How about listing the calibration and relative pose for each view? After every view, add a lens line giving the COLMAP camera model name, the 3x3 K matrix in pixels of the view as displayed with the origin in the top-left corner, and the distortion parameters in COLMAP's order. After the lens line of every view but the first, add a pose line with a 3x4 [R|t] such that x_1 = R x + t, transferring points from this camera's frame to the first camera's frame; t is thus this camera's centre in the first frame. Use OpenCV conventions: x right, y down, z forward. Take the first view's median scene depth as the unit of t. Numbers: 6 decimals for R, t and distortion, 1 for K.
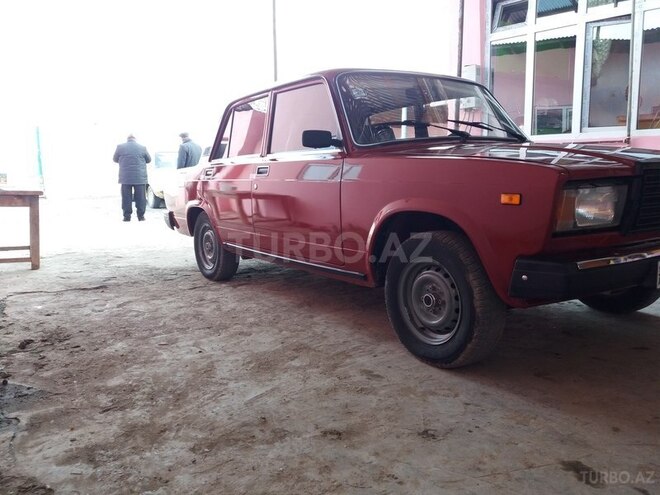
lens RADIAL K [[542.7, 0, 330.0], [0, 542.7, 247.5], [0, 0, 1]] dist [0.104589, -0.142720]
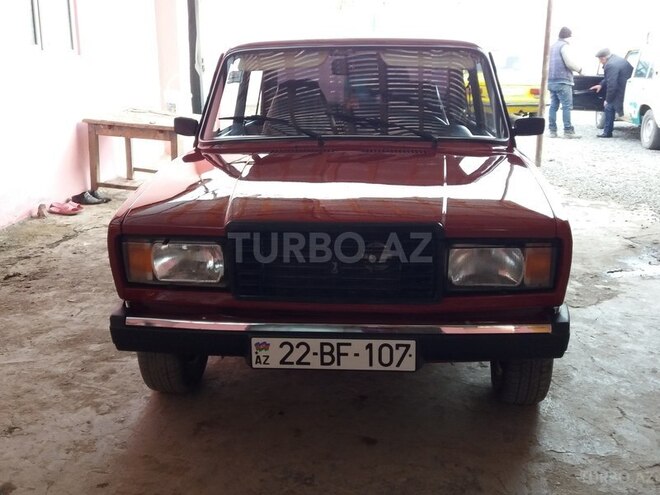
lens RADIAL K [[737.8, 0, 329.4], [0, 737.8, 259.2], [0, 0, 1]] dist [0.201675, -0.534407]
pose [[0.770239, 0.189114, -0.609071, 1.193712], [-0.101010, 0.979143, 0.176282, -0.271739], [0.629705, -0.074257, 0.773277, 0.165269]]
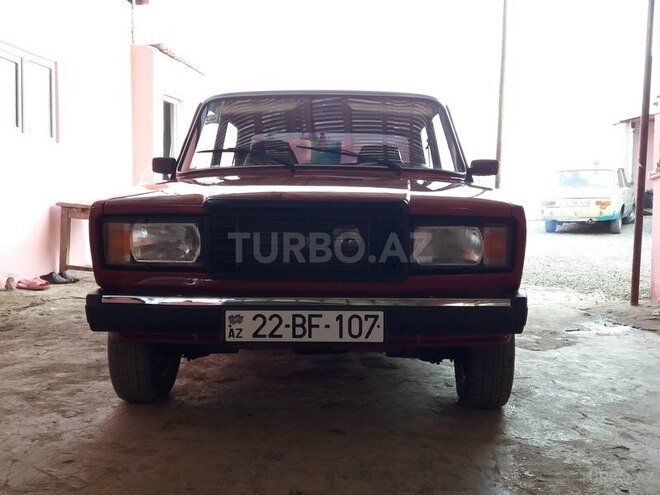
lens RADIAL K [[737.8, 0, 329.4], [0, 737.8, 259.2], [0, 0, 1]] dist [0.201675, -0.534407]
pose [[0.798737, 0.080843, -0.596224, 1.250184], [-0.112385, 0.993538, -0.015842, -0.050041], [0.591090, 0.079661, 0.802662, 0.114369]]
